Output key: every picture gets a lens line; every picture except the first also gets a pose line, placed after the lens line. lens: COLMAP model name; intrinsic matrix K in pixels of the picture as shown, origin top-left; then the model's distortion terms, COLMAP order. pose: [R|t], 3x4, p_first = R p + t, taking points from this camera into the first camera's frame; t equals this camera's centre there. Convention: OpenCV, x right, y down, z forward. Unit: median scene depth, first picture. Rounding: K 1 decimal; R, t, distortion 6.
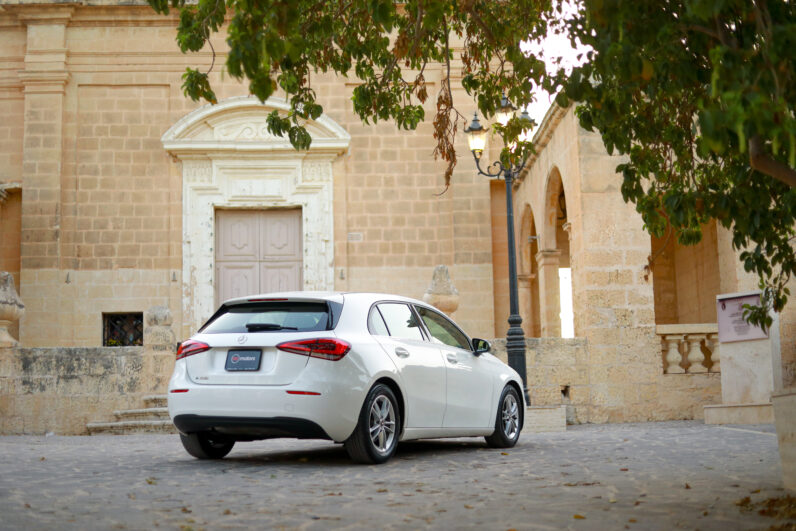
lens RADIAL K [[1143.0, 0, 399.4], [0, 1143.0, 261.9], [0, 0, 1]] dist [-0.133094, 0.000000]
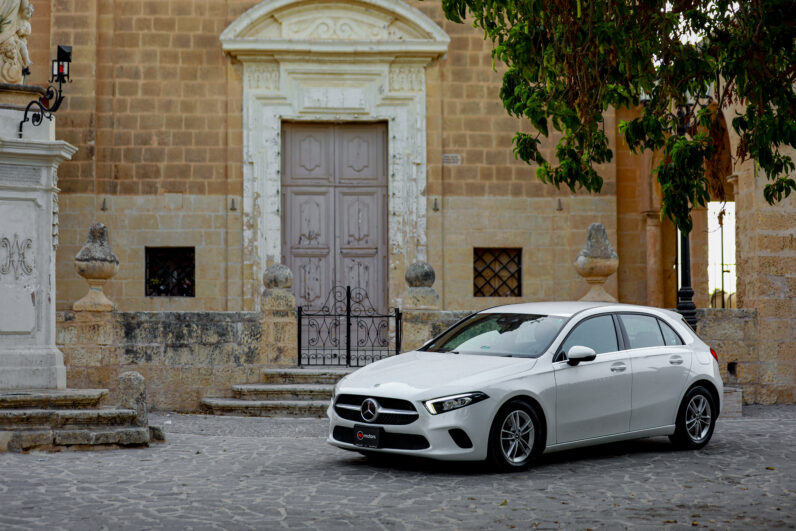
lens RADIAL K [[1623.8, 0, 394.7], [0, 1623.8, 272.7], [0, 0, 1]] dist [-0.317292, 0.000000]
pose [[0.999614, 0.018593, 0.020637, -0.103609], [-0.020605, 0.994574, 0.101966, -0.059603], [-0.018629, -0.102352, 0.994574, -0.172753]]
